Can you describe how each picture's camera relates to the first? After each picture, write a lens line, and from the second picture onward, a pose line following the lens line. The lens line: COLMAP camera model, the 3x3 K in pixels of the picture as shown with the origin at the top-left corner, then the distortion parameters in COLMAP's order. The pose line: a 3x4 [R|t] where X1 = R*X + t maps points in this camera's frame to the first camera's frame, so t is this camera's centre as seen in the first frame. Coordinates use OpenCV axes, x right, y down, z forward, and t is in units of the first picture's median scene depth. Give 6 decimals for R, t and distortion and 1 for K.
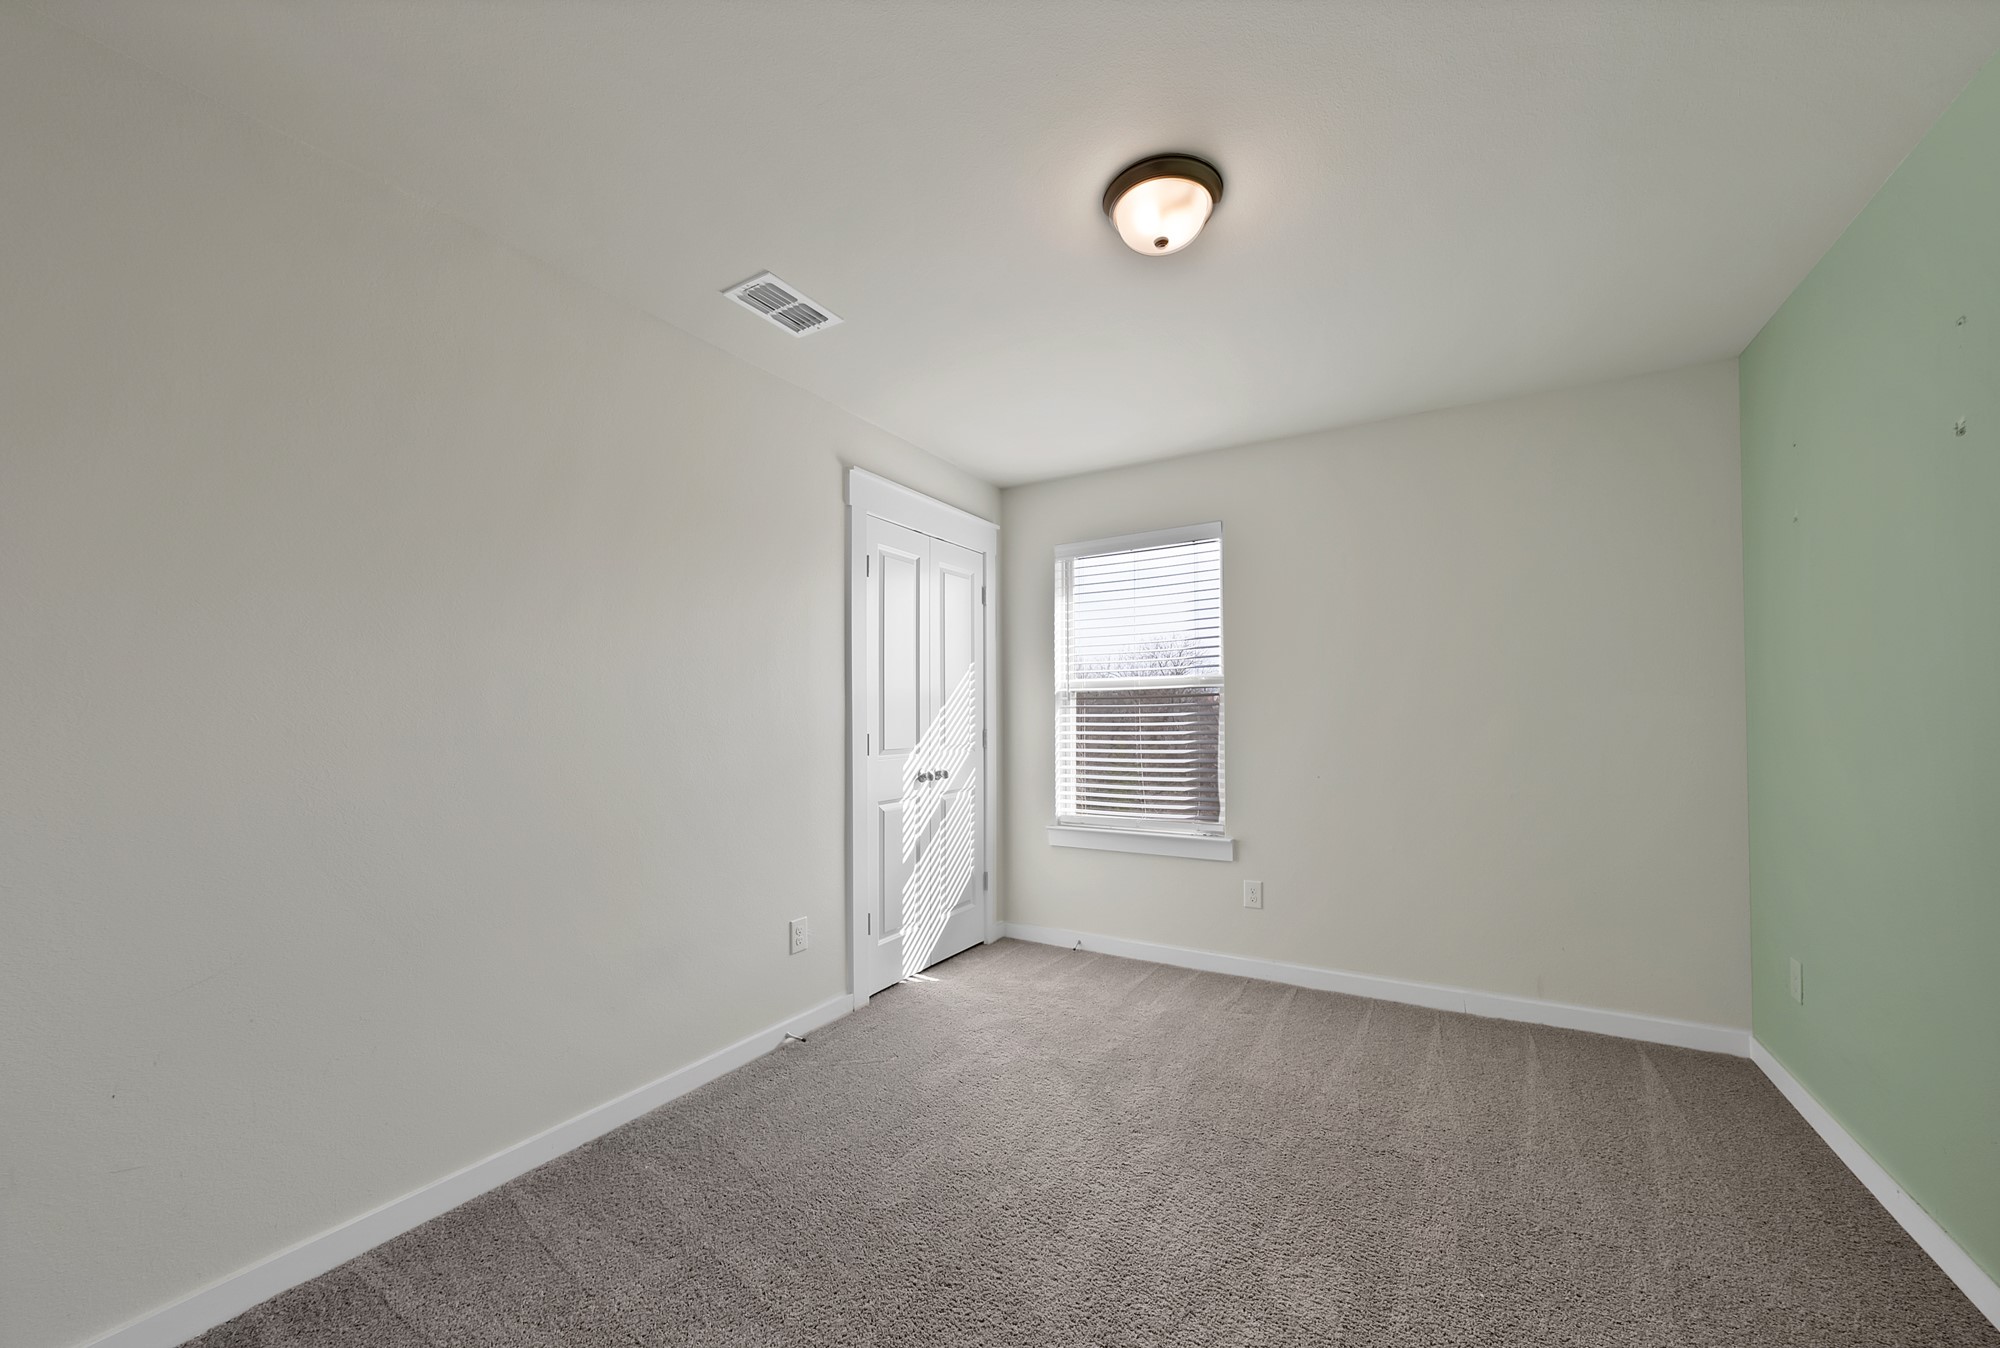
lens RADIAL K [[759.3, 0, 1000.6], [0, 759.3, 715.6], [0, 0, 1]] dist [-0.000421, -0.000021]
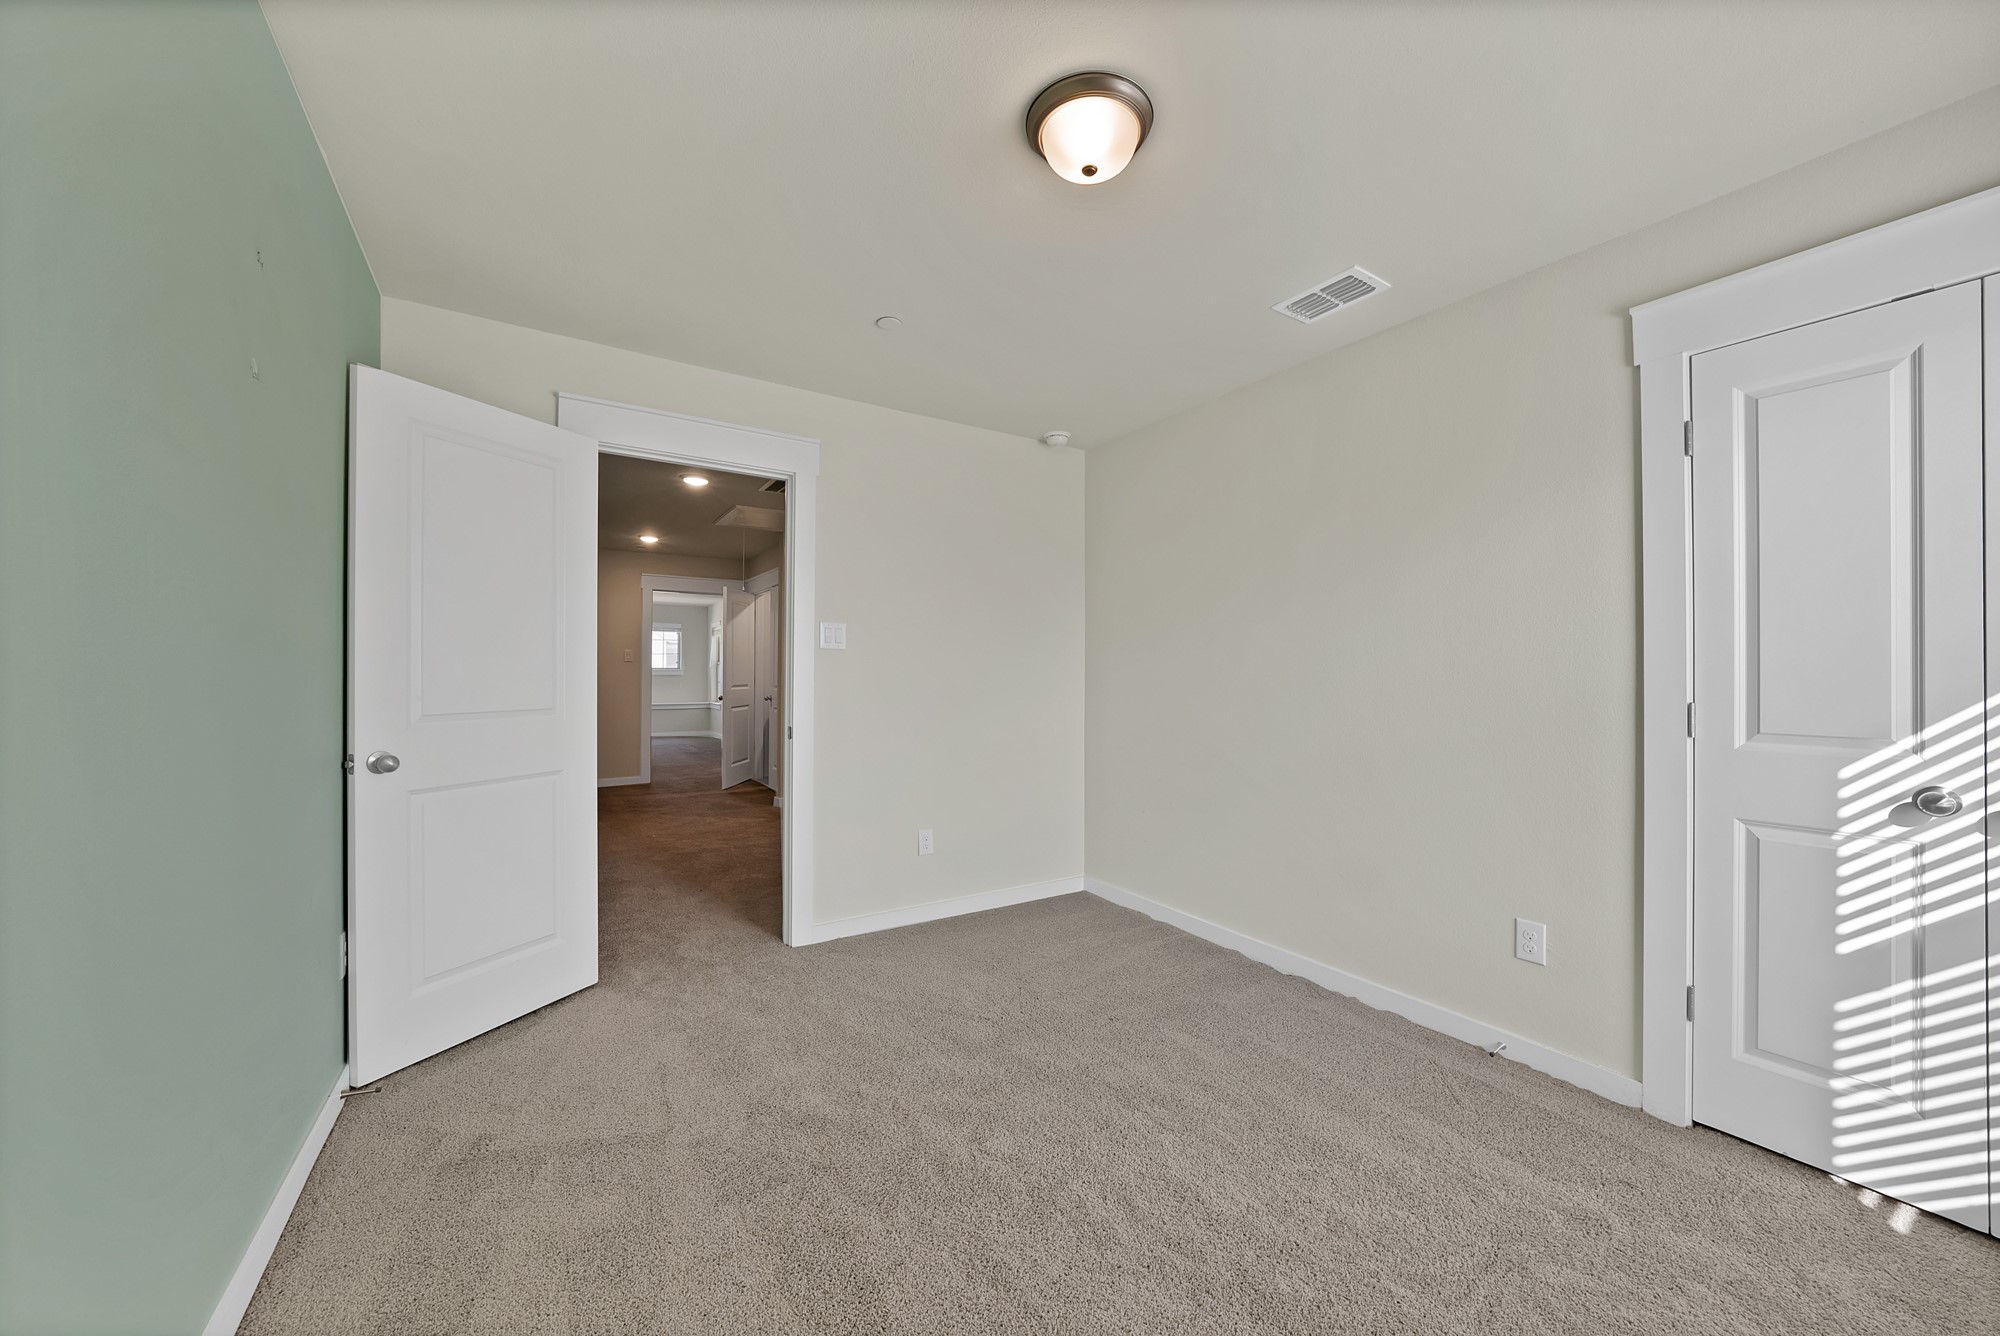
lens RADIAL K [[720.3, 0, 990.0], [0, 720.3, 659.8], [0, 0, 1]] dist [-0.011622, 0.000481]
pose [[-0.443648, -0.014696, -0.896081, 0.594130], [-0.005829, 0.999892, -0.013513, 0.000064], [0.896182, -0.000772, -0.443686, 0.713480]]
